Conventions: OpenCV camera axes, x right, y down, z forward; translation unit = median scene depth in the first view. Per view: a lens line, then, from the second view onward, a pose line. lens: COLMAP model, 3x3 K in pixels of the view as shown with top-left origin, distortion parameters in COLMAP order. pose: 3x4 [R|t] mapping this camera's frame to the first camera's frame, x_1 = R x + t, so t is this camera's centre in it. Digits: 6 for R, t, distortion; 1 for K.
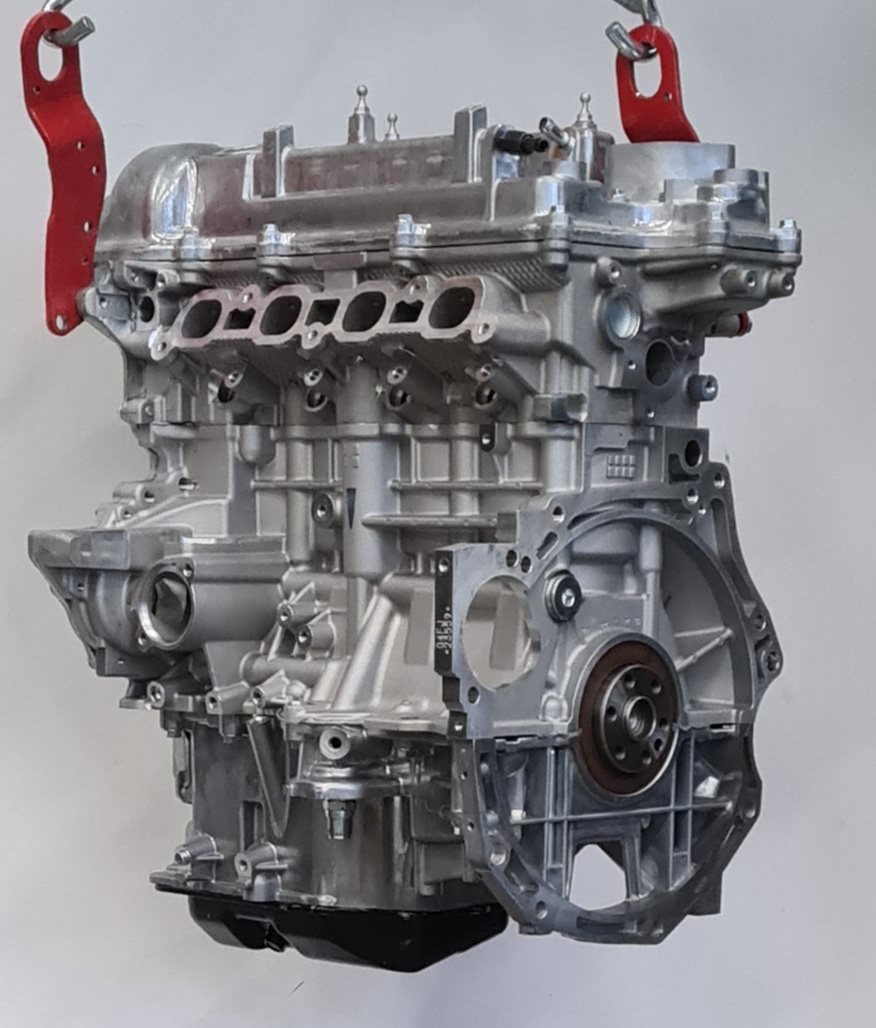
lens RADIAL K [[927.1, 0, 437.9], [0, 927.1, 506.6], [0, 0, 1]] dist [-0.022215, 0.012204]
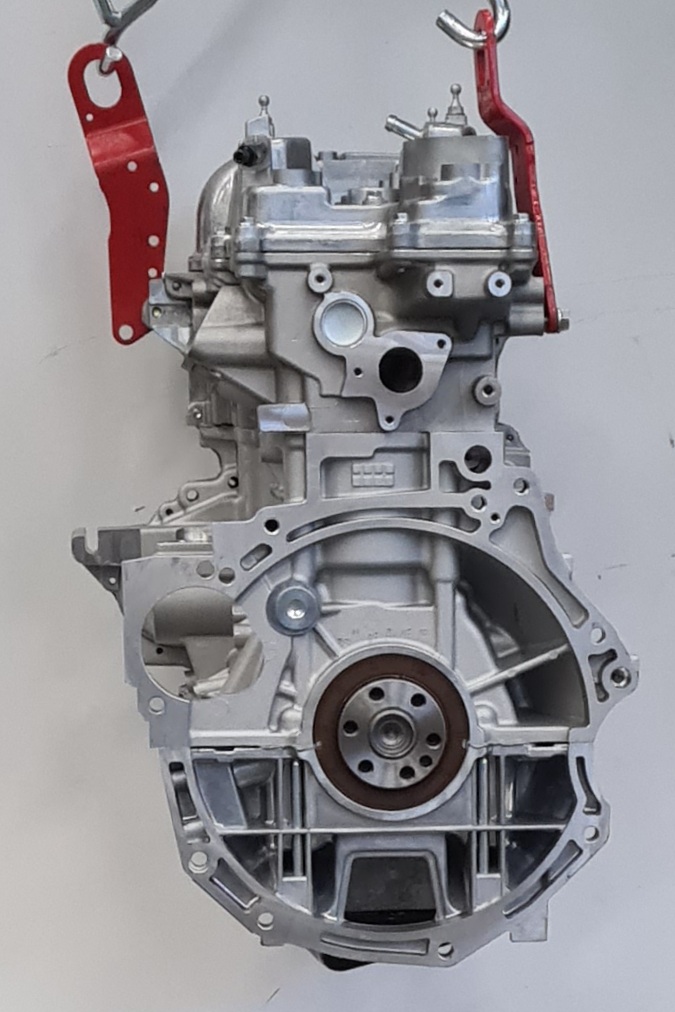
lens RADIAL K [[922.4, 0, 337.4], [0, 922.4, 509.5], [0, 0, 1]] dist [-0.019894, -0.000562]
pose [[0.979969, 0.000371, -0.199150, 0.360732], [0.001150, 0.999971, 0.007521, -0.014966], [0.199147, -0.007599, 0.979940, 0.041456]]
